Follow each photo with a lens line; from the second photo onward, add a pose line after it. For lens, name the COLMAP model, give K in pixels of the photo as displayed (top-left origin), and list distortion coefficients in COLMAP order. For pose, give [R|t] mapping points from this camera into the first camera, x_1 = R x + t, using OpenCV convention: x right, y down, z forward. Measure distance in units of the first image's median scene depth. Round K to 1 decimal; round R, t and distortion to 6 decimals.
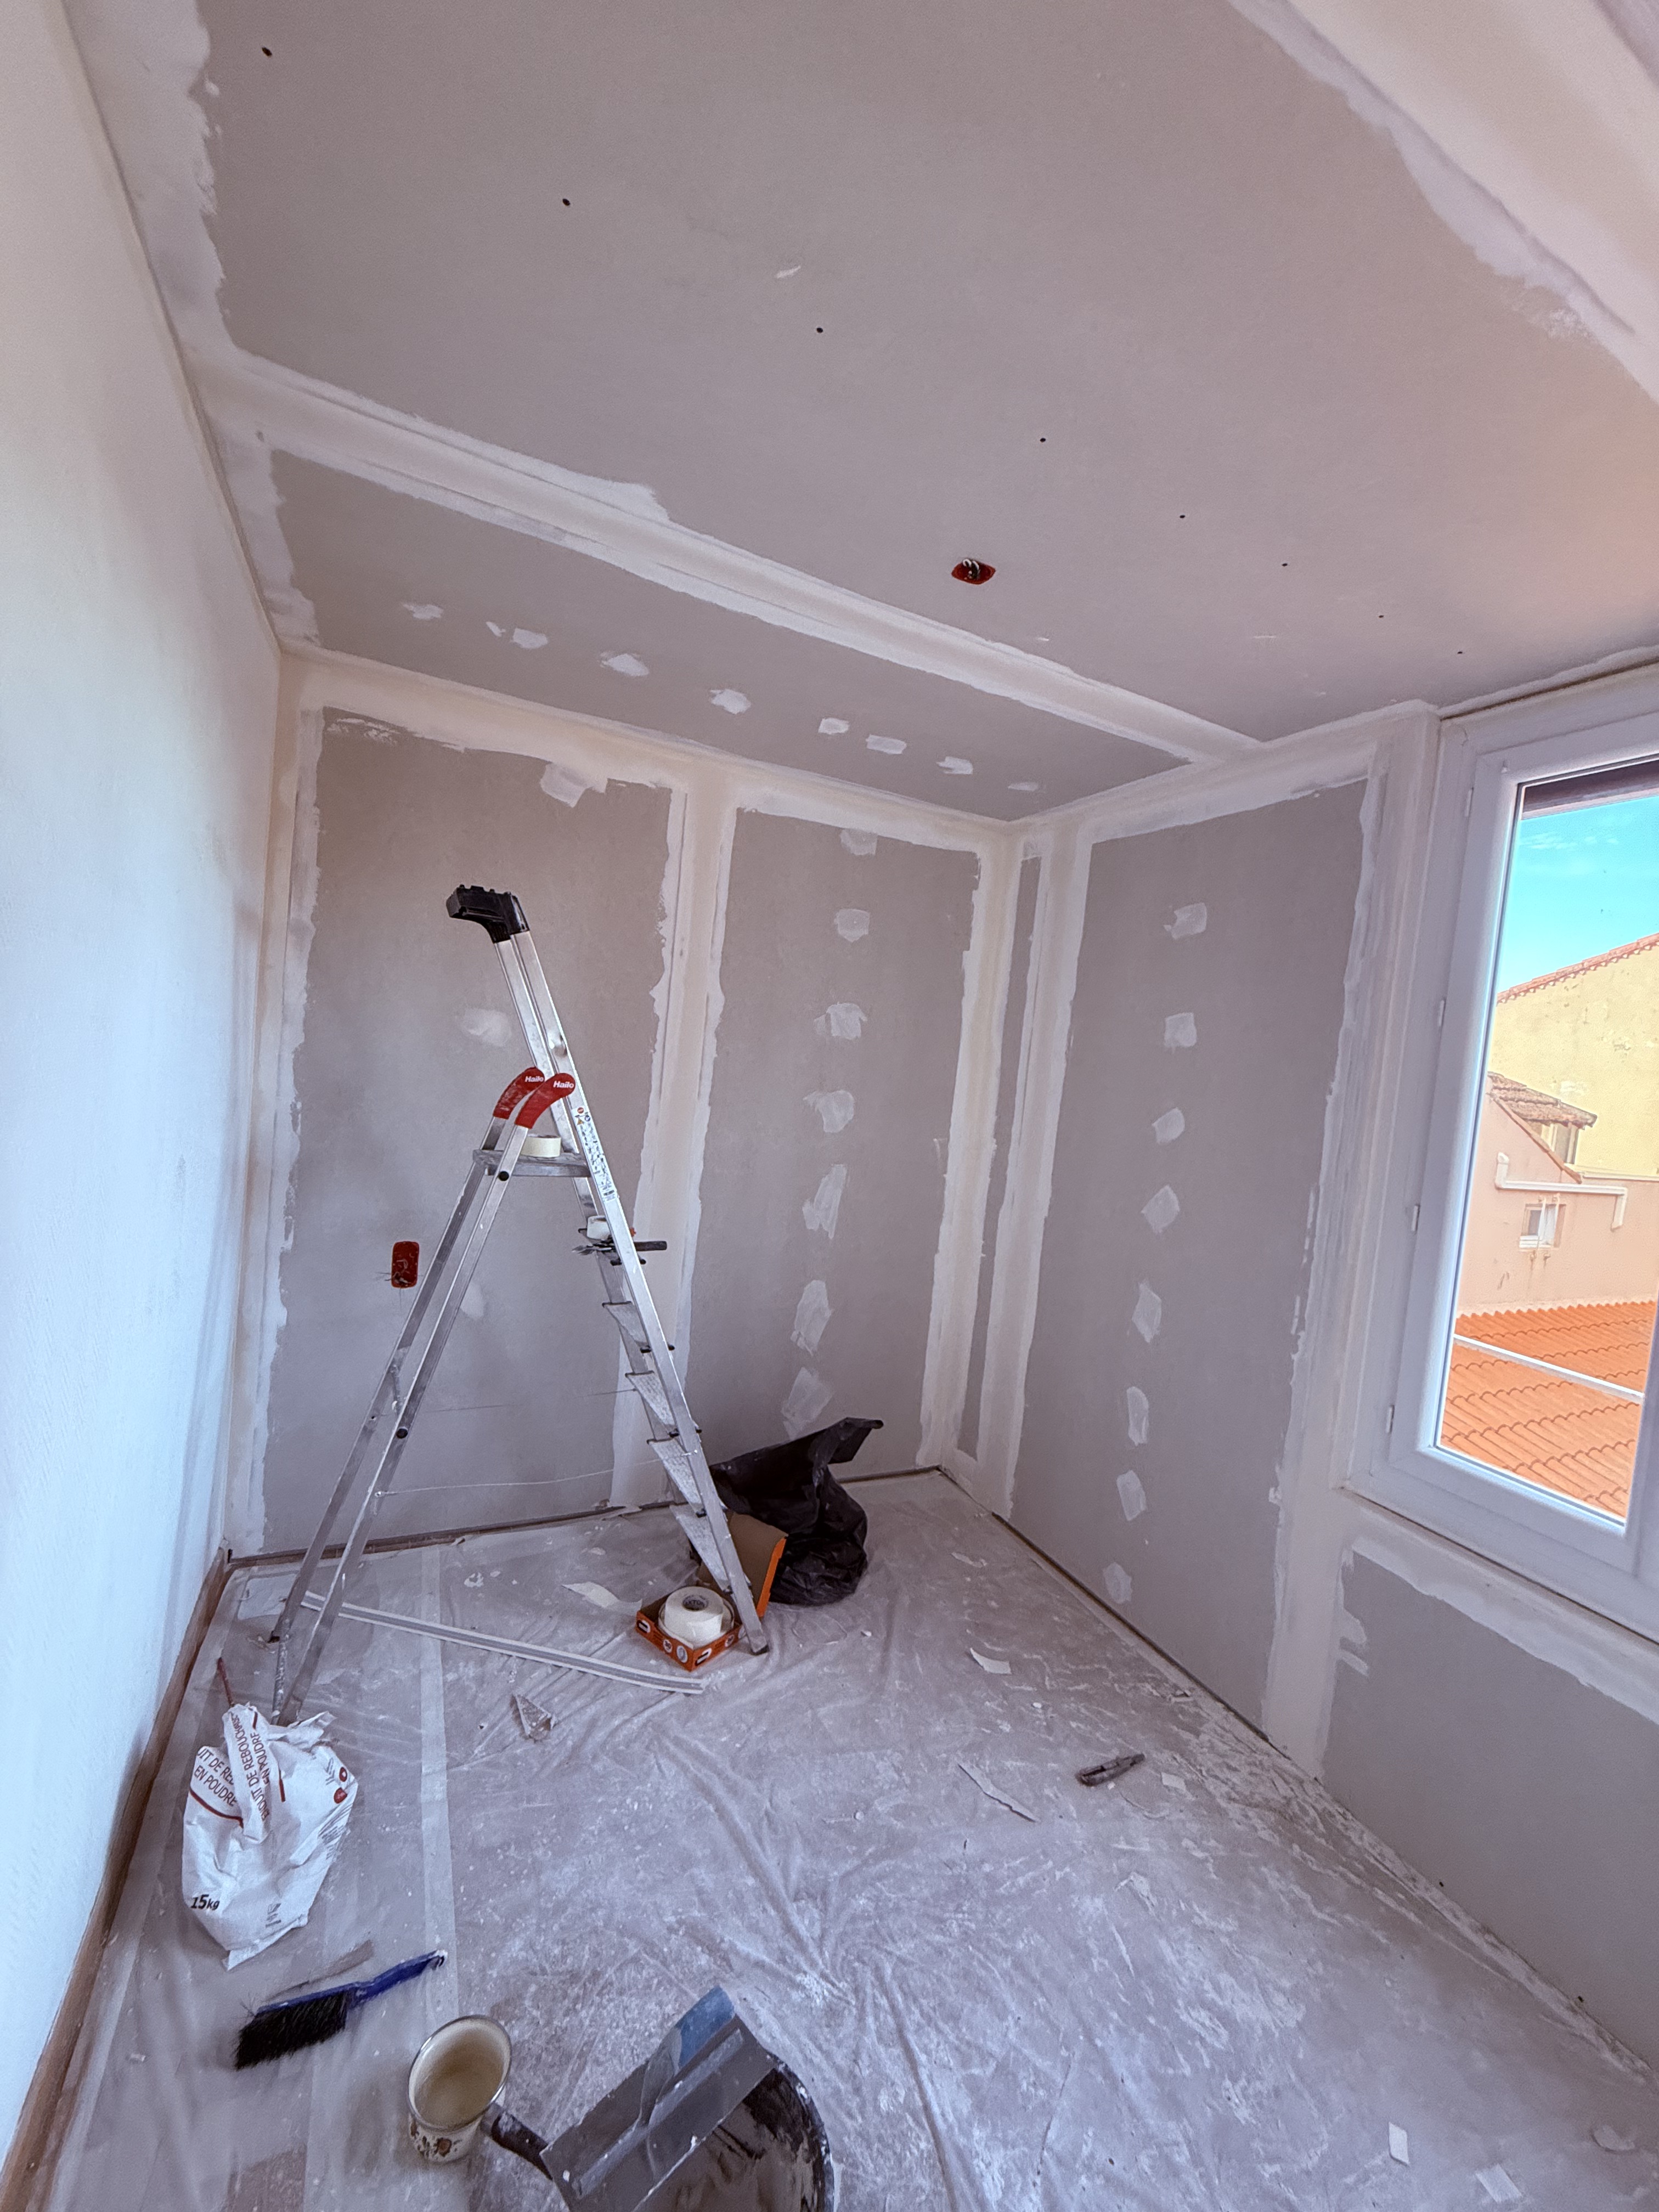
lens RADIAL K [[887.2, 0, 834.9], [0, 887.2, 1106.3], [0, 0, 1]] dist [0.001608, 0.000404]
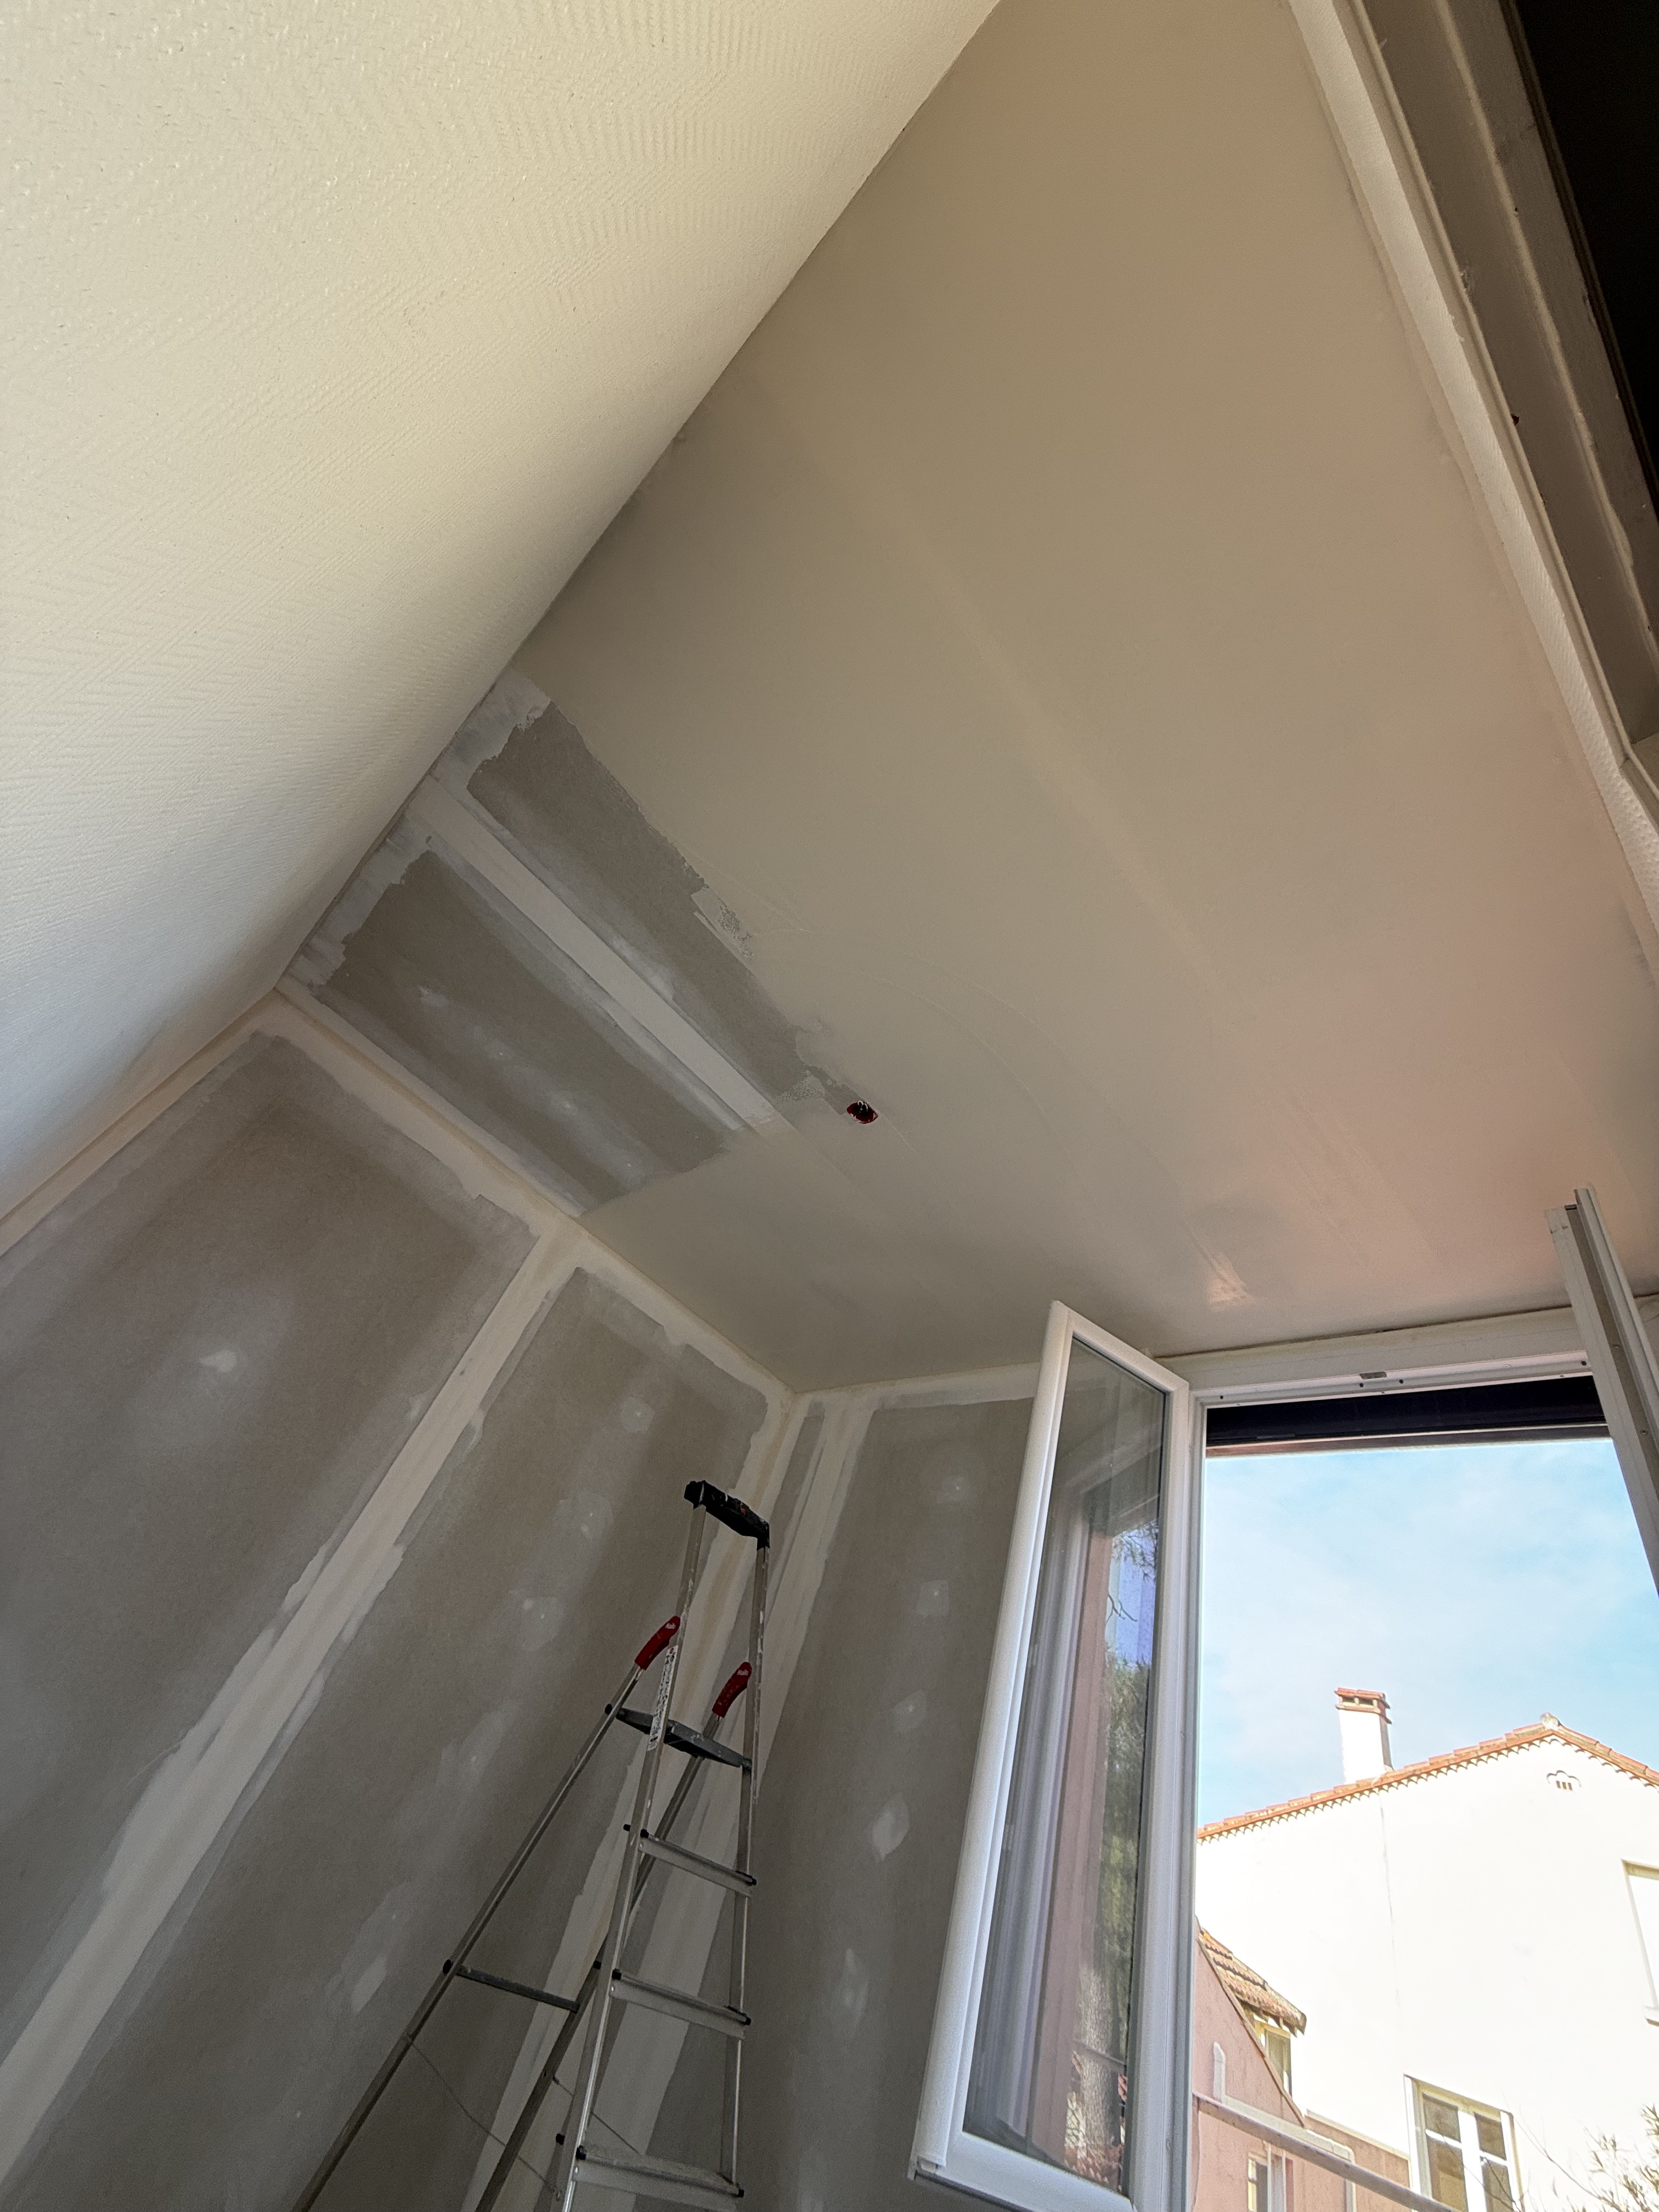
lens RADIAL K [[882.4, 0, 849.0], [0, 882.4, 1098.5], [0, 0, 1]] dist [-0.000398, -0.000196]
pose [[0.917275, 0.373065, 0.139386, -0.044825], [-0.184309, 0.707917, -0.681824, 0.241925], [-0.353038, 0.599730, 0.718114, -0.003587]]
